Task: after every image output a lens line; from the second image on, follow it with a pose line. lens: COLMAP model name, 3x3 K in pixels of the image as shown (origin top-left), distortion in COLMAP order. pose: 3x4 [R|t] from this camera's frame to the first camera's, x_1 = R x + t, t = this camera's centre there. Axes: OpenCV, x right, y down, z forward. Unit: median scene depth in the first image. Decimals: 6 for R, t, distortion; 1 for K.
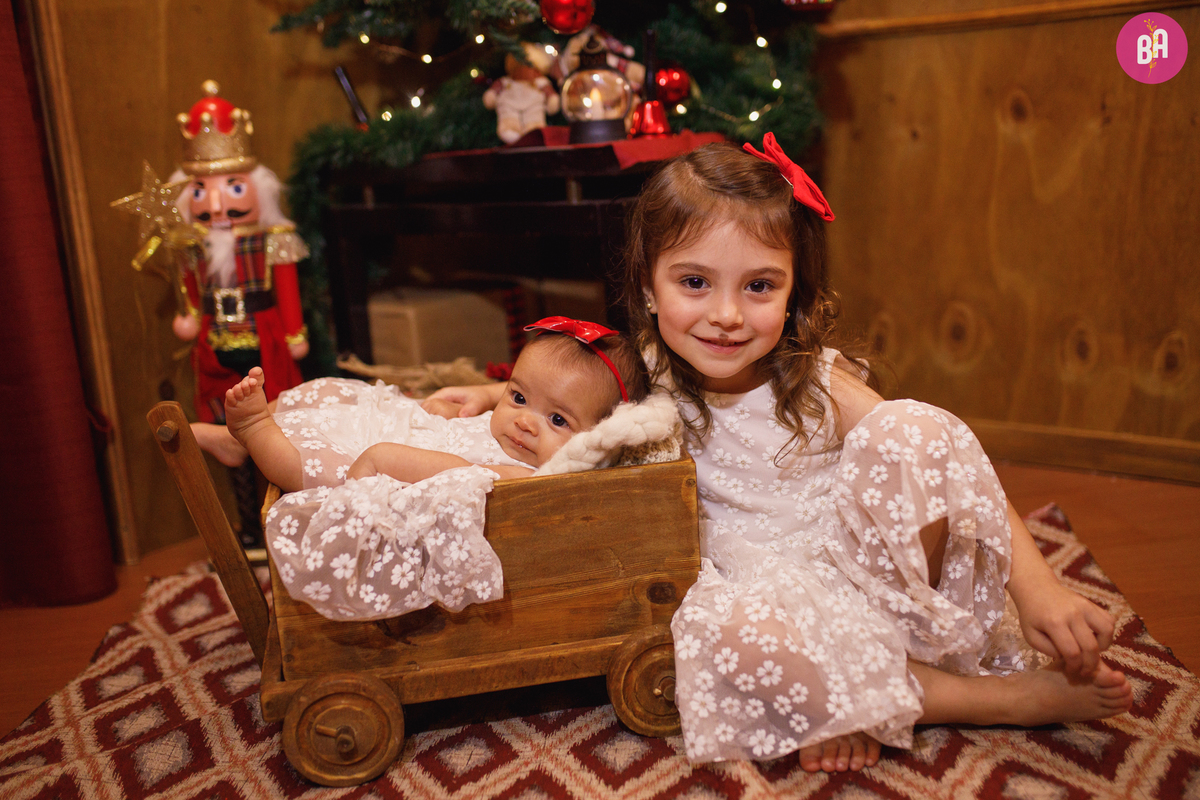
lens RADIAL K [[1211.0, 0, 600.0], [0, 1211.0, 400.0], [0, 0, 1]] dist [-0.004064, -0.000800]
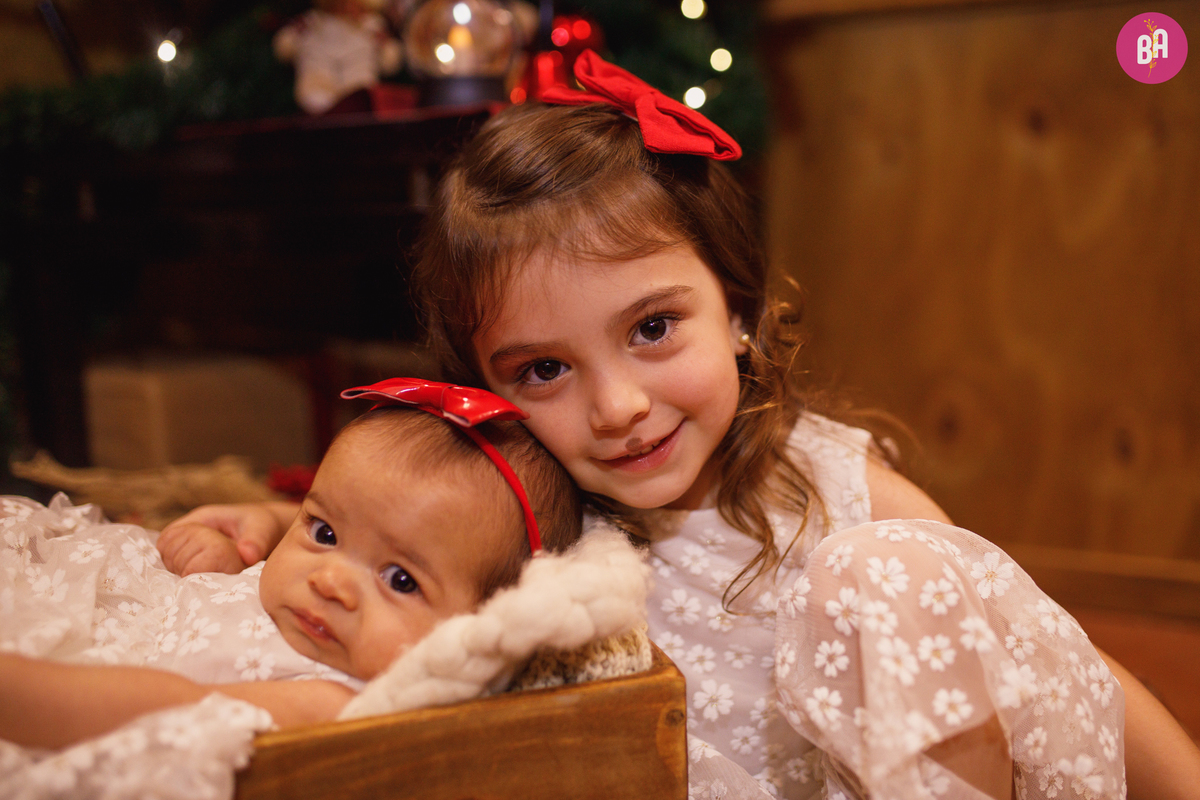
lens RADIAL K [[1387.9, 0, 599.2], [0, 1387.9, 367.8], [0, 0, 1]] dist [0.024412, 0.049185]
pose [[0.991868, 0.016994, 0.126130, -0.019227], [-0.003941, 0.994672, -0.103019, -0.009448], [-0.127209, 0.101684, 0.986650, 0.296466]]
